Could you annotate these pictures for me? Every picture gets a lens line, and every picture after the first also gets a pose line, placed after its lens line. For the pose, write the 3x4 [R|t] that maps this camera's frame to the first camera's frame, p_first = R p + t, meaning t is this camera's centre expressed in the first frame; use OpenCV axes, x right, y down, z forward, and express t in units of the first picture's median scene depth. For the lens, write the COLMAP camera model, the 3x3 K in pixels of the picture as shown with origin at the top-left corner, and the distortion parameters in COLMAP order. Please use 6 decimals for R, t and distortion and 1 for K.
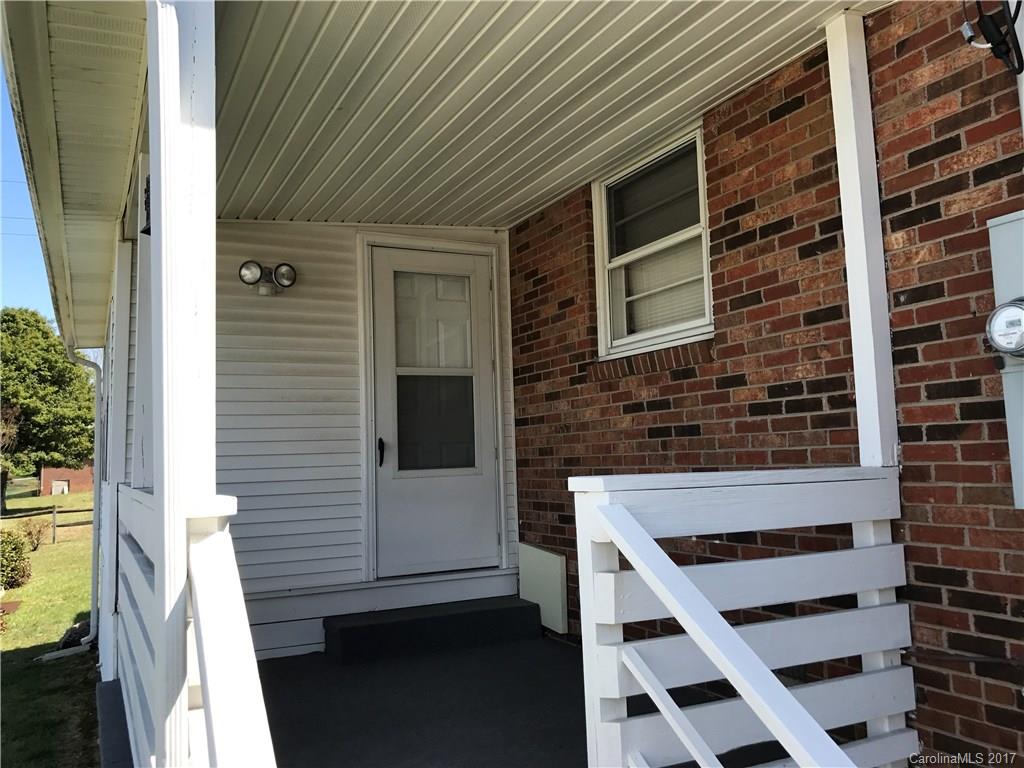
lens RADIAL K [[859.7, 0, 512.0], [0, 859.7, 384.0], [0, 0, 1]] dist [0.116769, -0.115767]
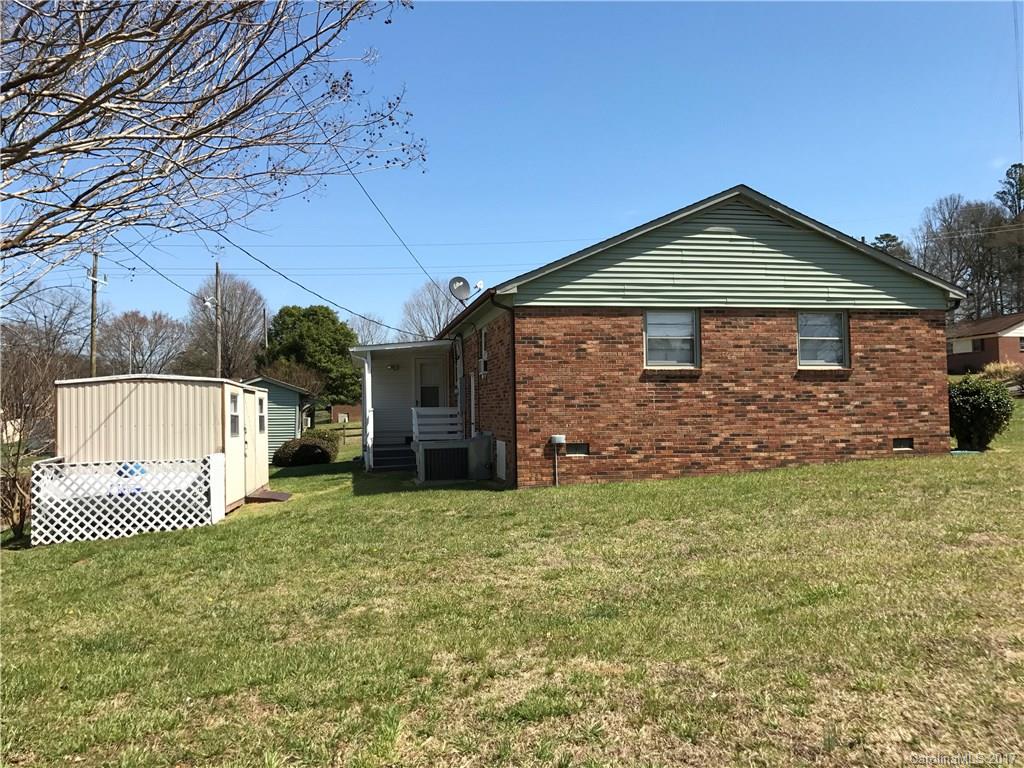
lens RADIAL K [[859.7, 0, 512.0], [0, 859.7, 384.0], [0, 0, 1]] dist [0.116769, -0.115767]
pose [[0.962970, 0.003880, -0.269582, 0.222674], [0.014395, 0.997730, 0.065781, -0.045293], [0.269226, -0.067226, 0.960728, -0.463529]]
